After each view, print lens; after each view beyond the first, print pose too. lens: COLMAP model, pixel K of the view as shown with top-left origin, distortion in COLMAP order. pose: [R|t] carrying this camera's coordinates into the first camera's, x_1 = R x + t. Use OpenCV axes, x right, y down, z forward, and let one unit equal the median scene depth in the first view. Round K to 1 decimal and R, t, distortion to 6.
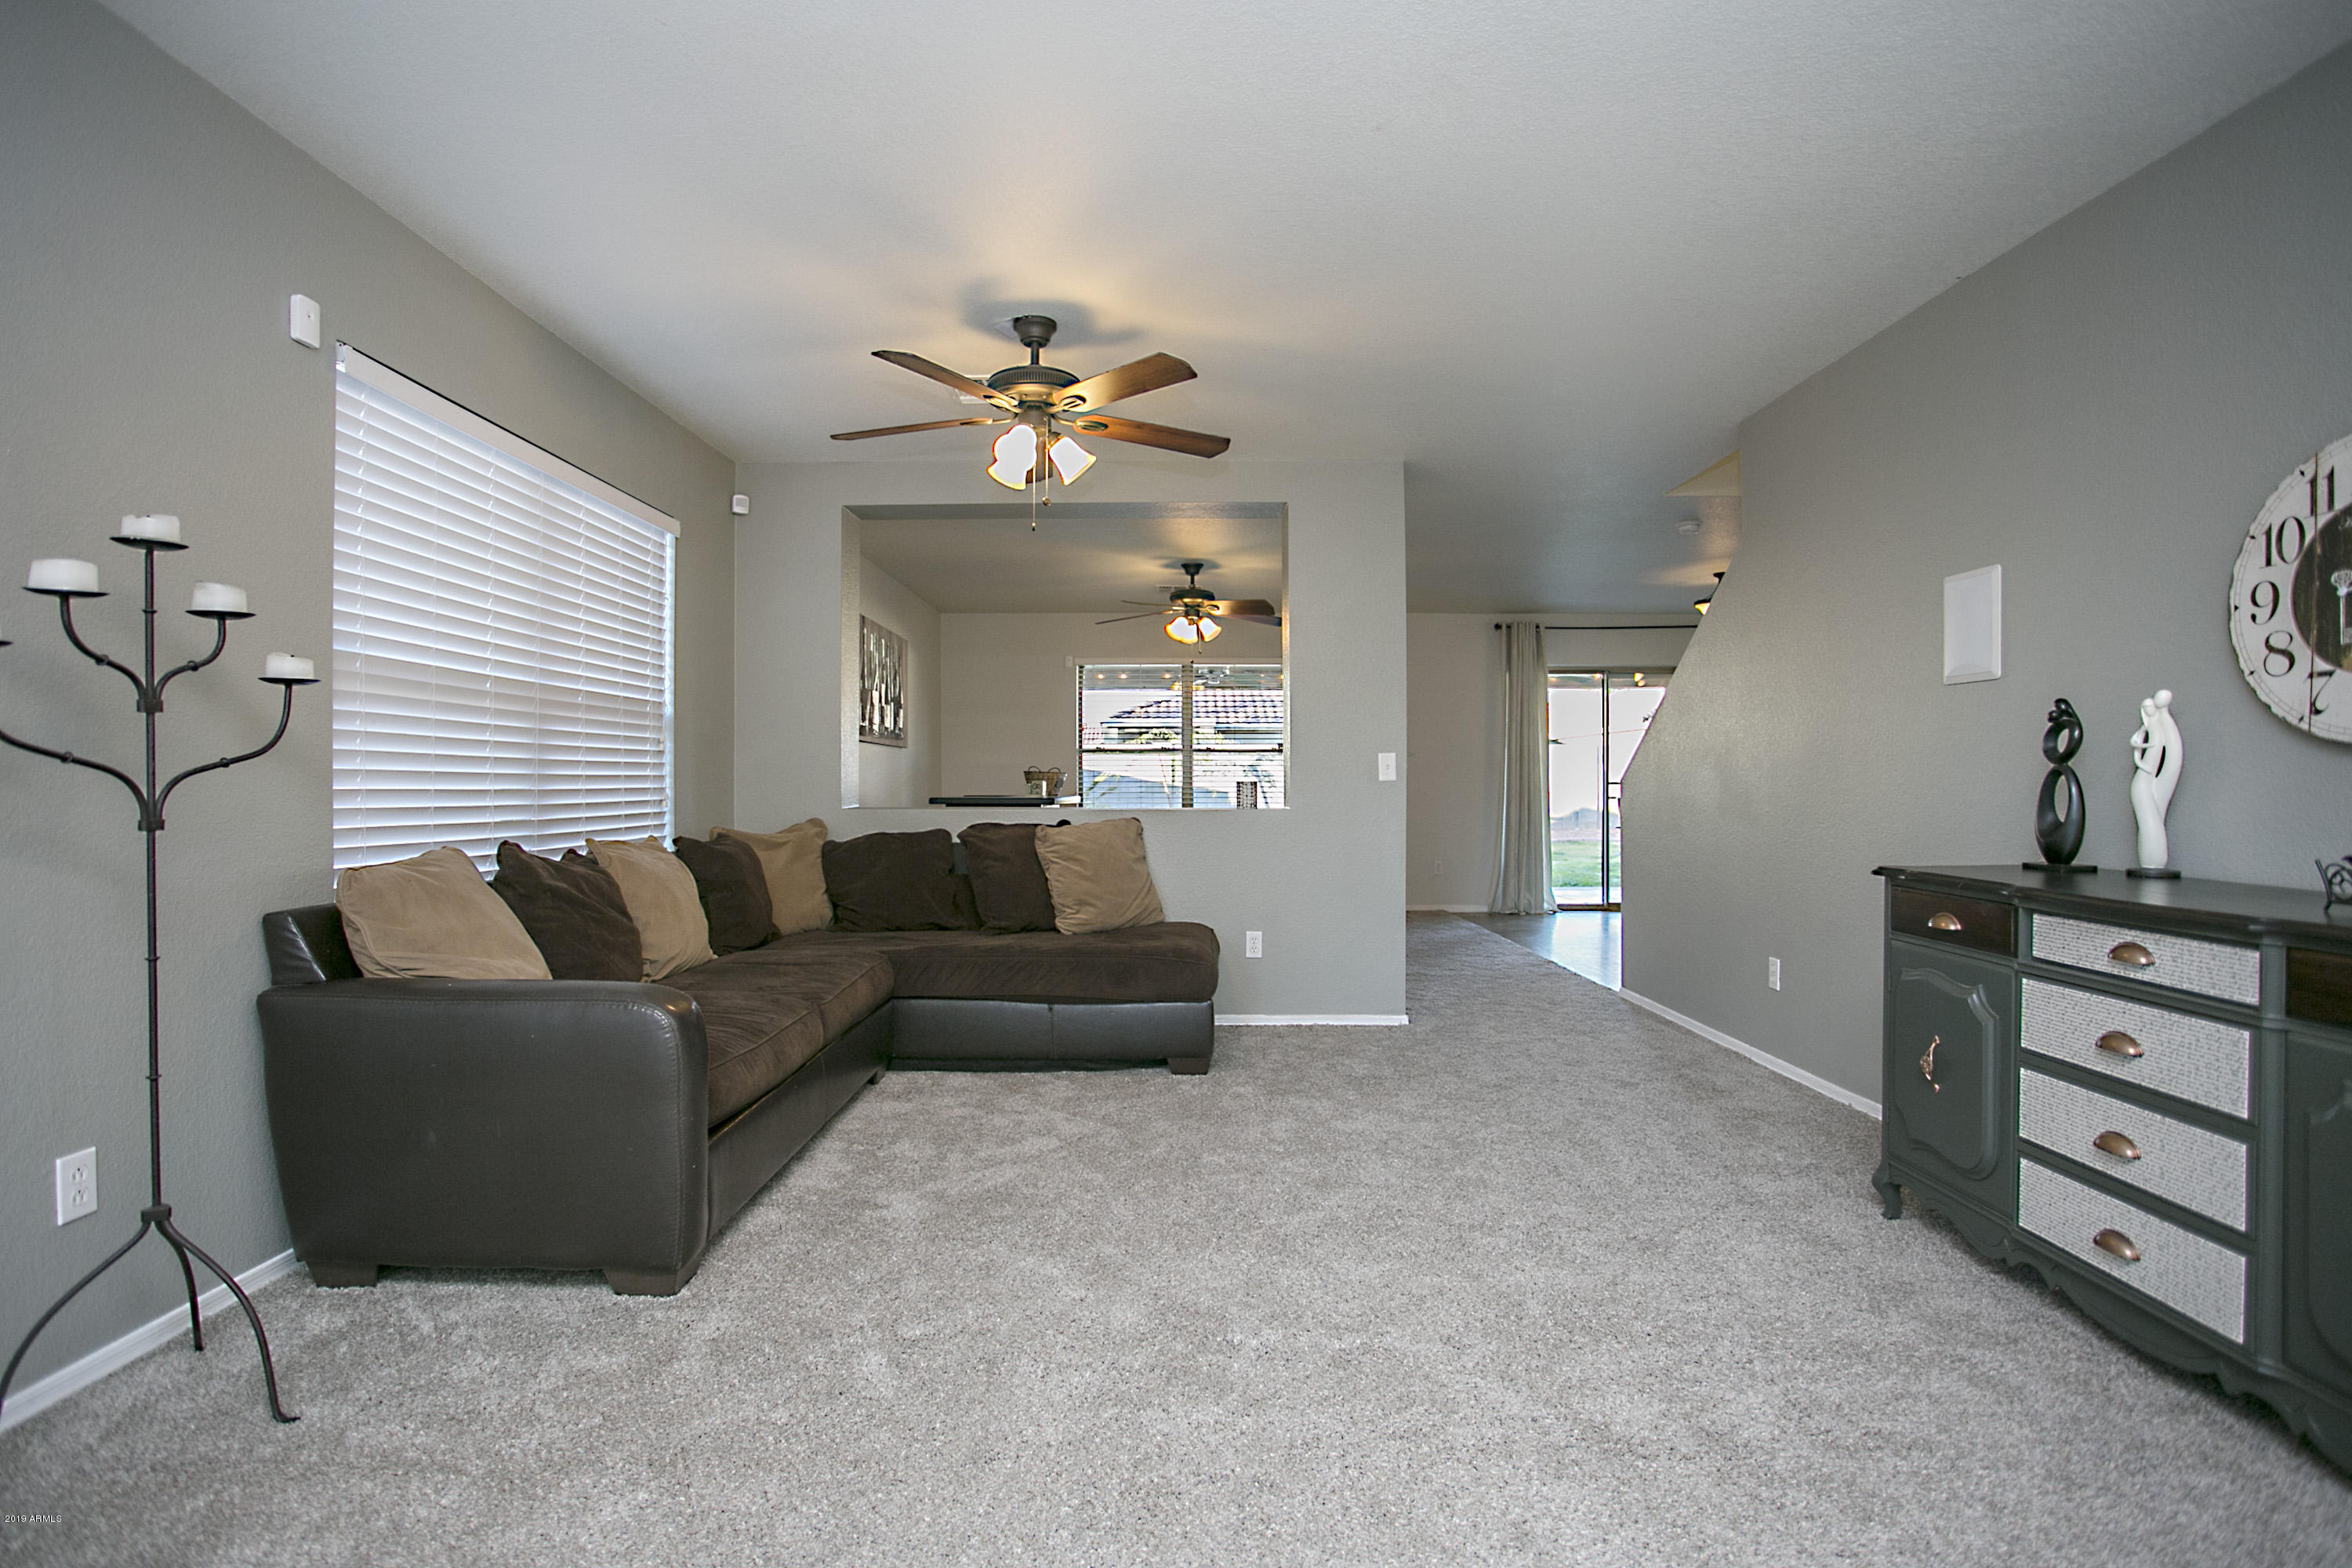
lens RADIAL K [[1147.4, 0, 1159.2], [0, 1147.4, 782.2], [0, 0, 1]] dist [-0.085561, 0.041811]
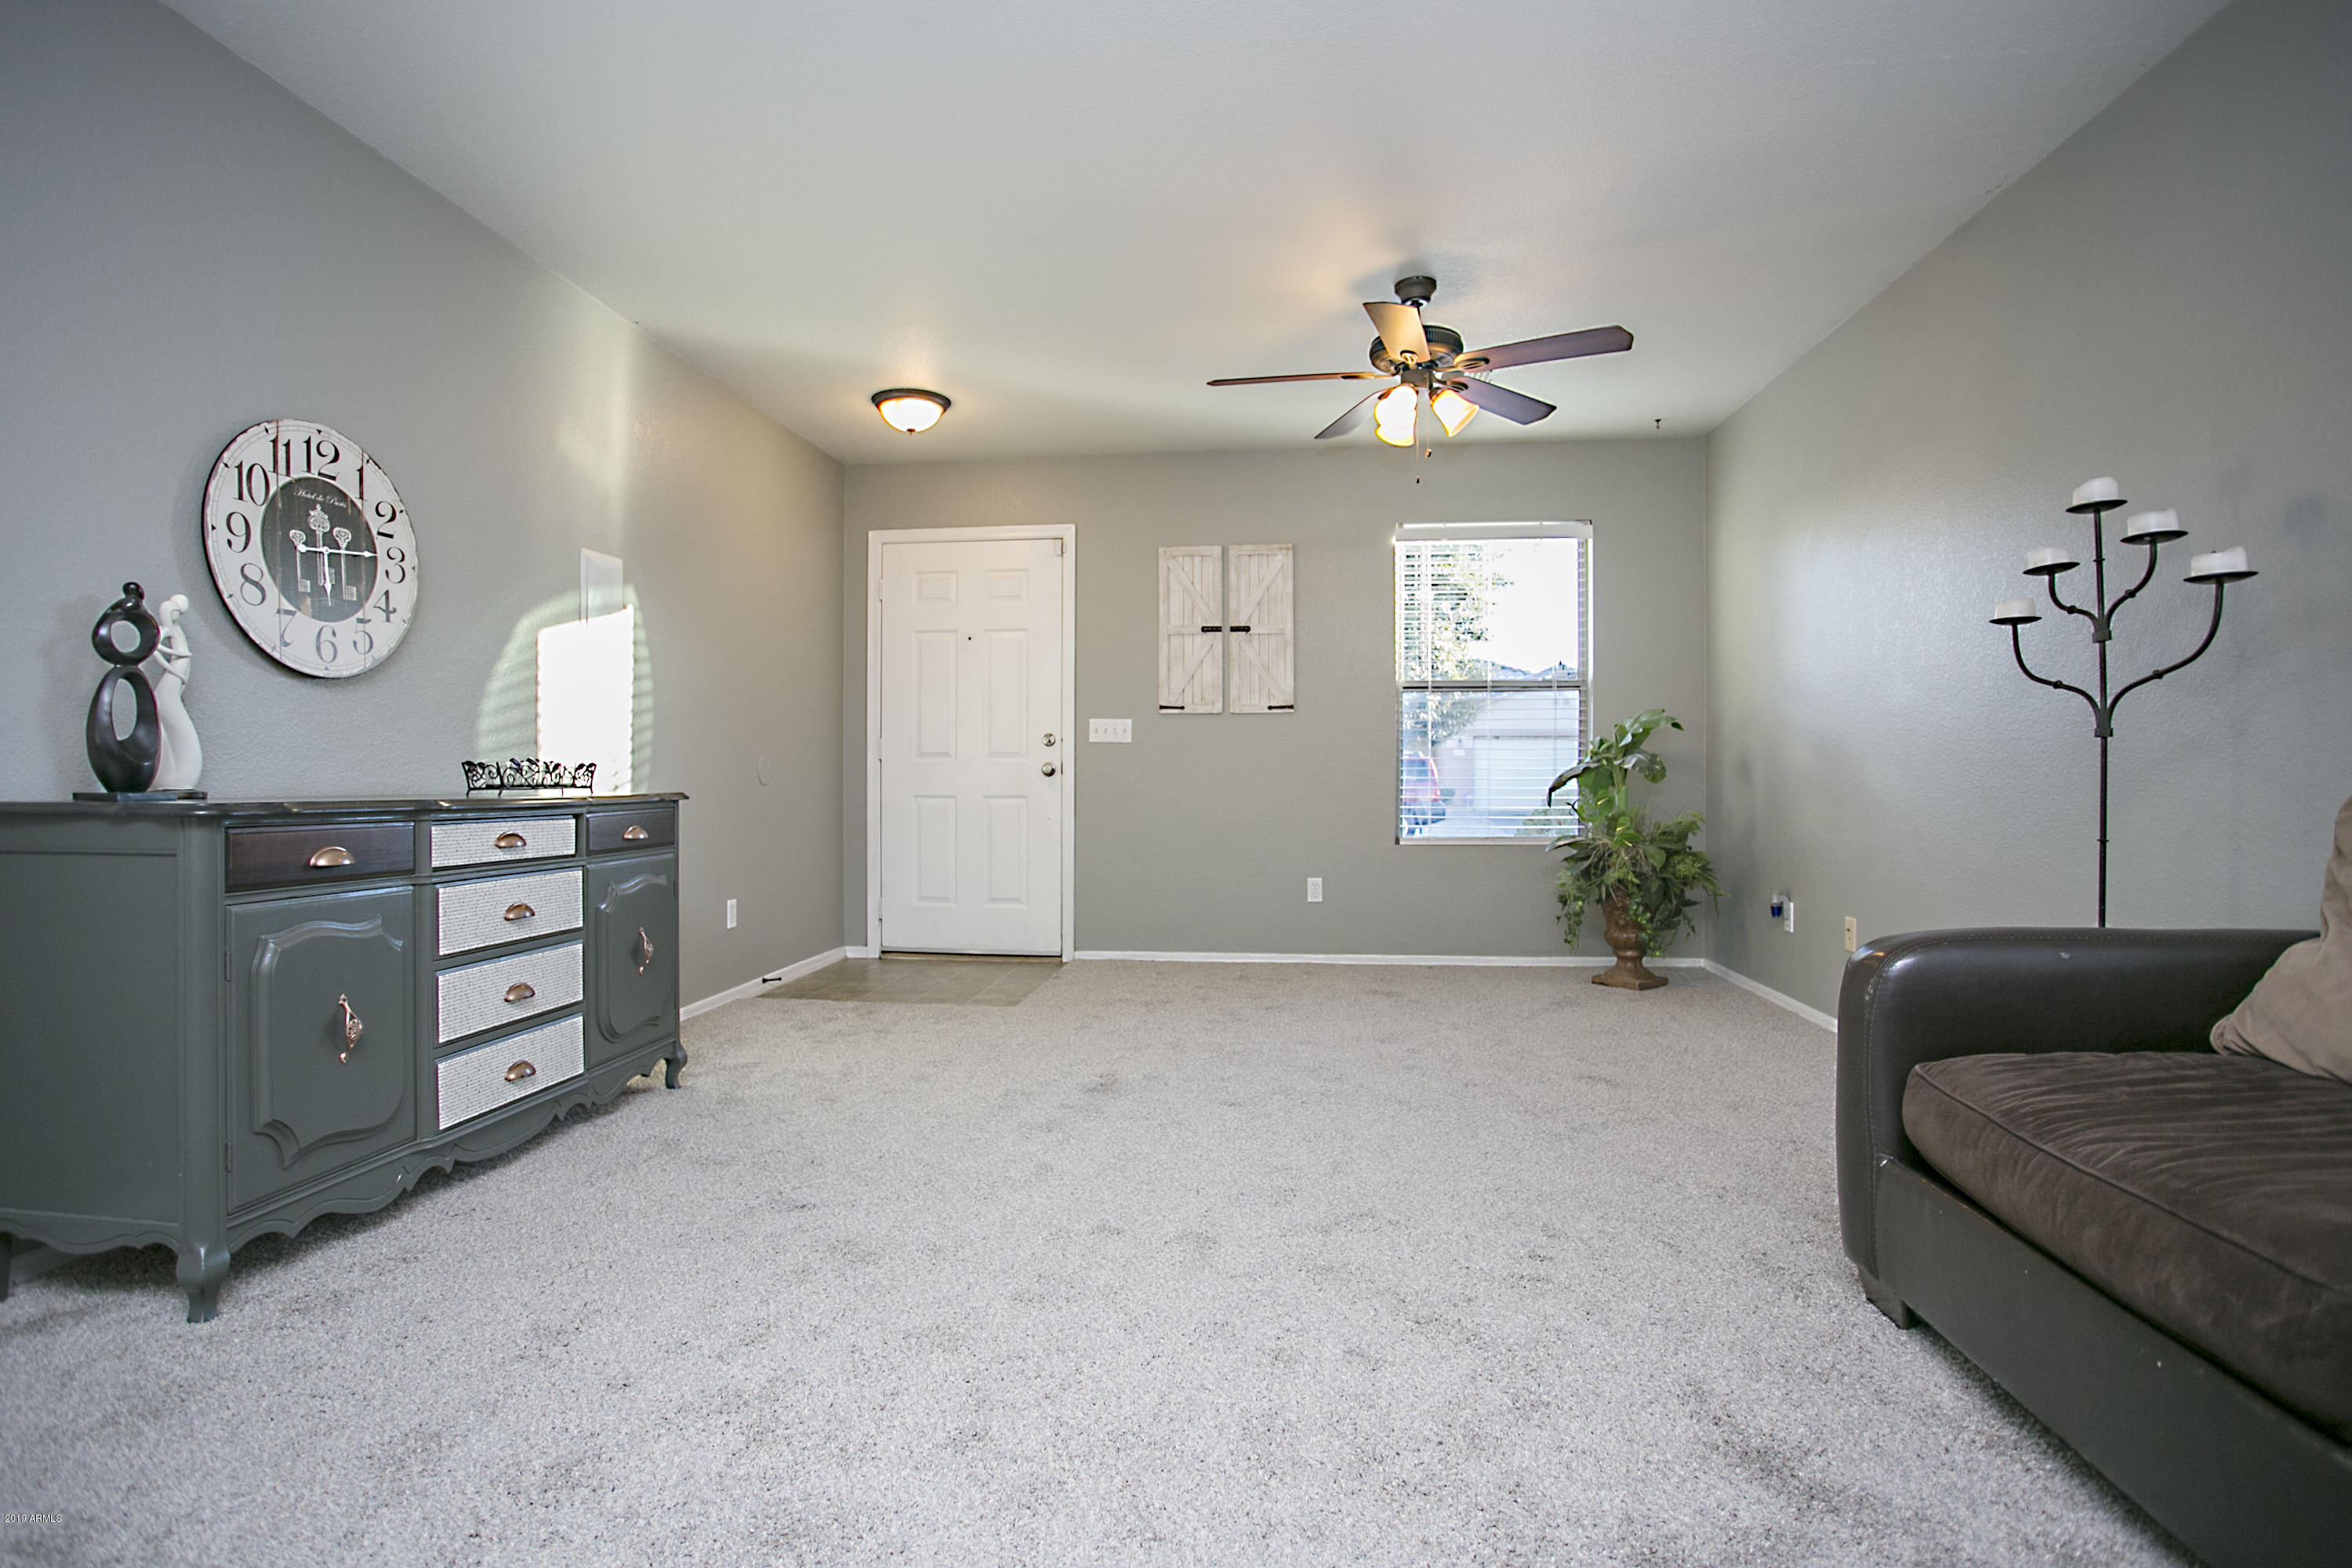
lens RADIAL K [[1147.4, 0, 1159.2], [0, 1147.4, 782.2], [0, 0, 1]] dist [-0.085561, 0.041811]
pose [[-0.993481, -0.000230, 0.114001, -0.003123], [0.000429, 0.999983, 0.005758, 0.075189], [-0.114000, 0.005769, -0.993464, 2.018600]]
